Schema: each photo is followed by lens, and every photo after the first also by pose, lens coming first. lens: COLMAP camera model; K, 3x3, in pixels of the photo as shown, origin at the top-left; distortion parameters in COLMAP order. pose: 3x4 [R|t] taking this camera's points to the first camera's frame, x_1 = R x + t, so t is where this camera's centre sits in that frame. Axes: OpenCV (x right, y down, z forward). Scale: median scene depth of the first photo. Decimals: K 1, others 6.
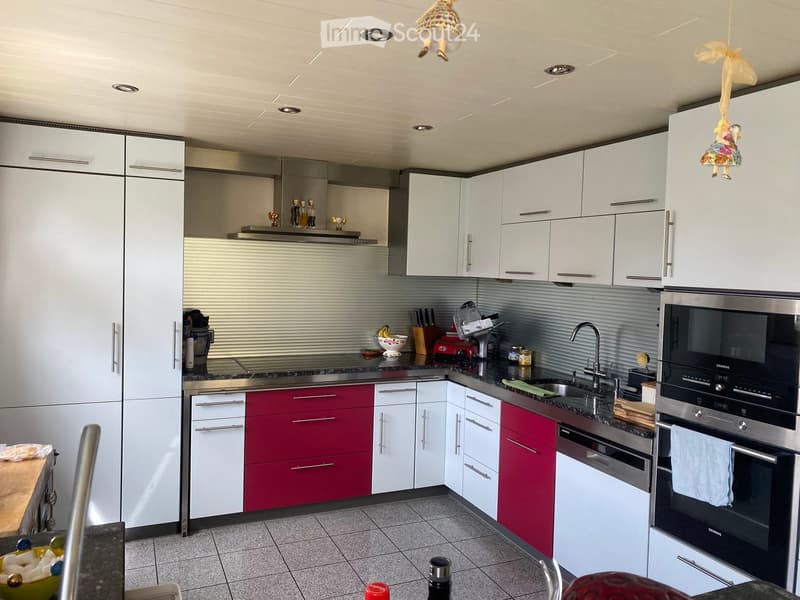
lens RADIAL K [[617.3, 0, 400.9], [0, 617.3, 296.3], [0, 0, 1]] dist [0.031813, 0.000120]
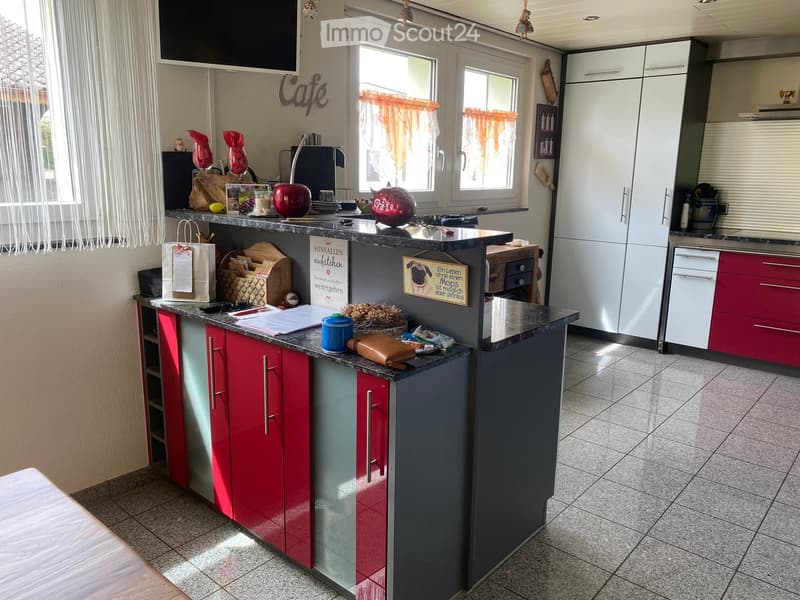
lens RADIAL K [[617.3, 0, 401.0], [0, 617.3, 298.5], [0, 0, 1]] dist [0.031813, 0.000120]
pose [[0.422444, 0.170390, -0.890230, 0.587537], [-0.055319, 0.985187, 0.162314, 0.085932], [0.904699, -0.019322, 0.425612, -0.067223]]
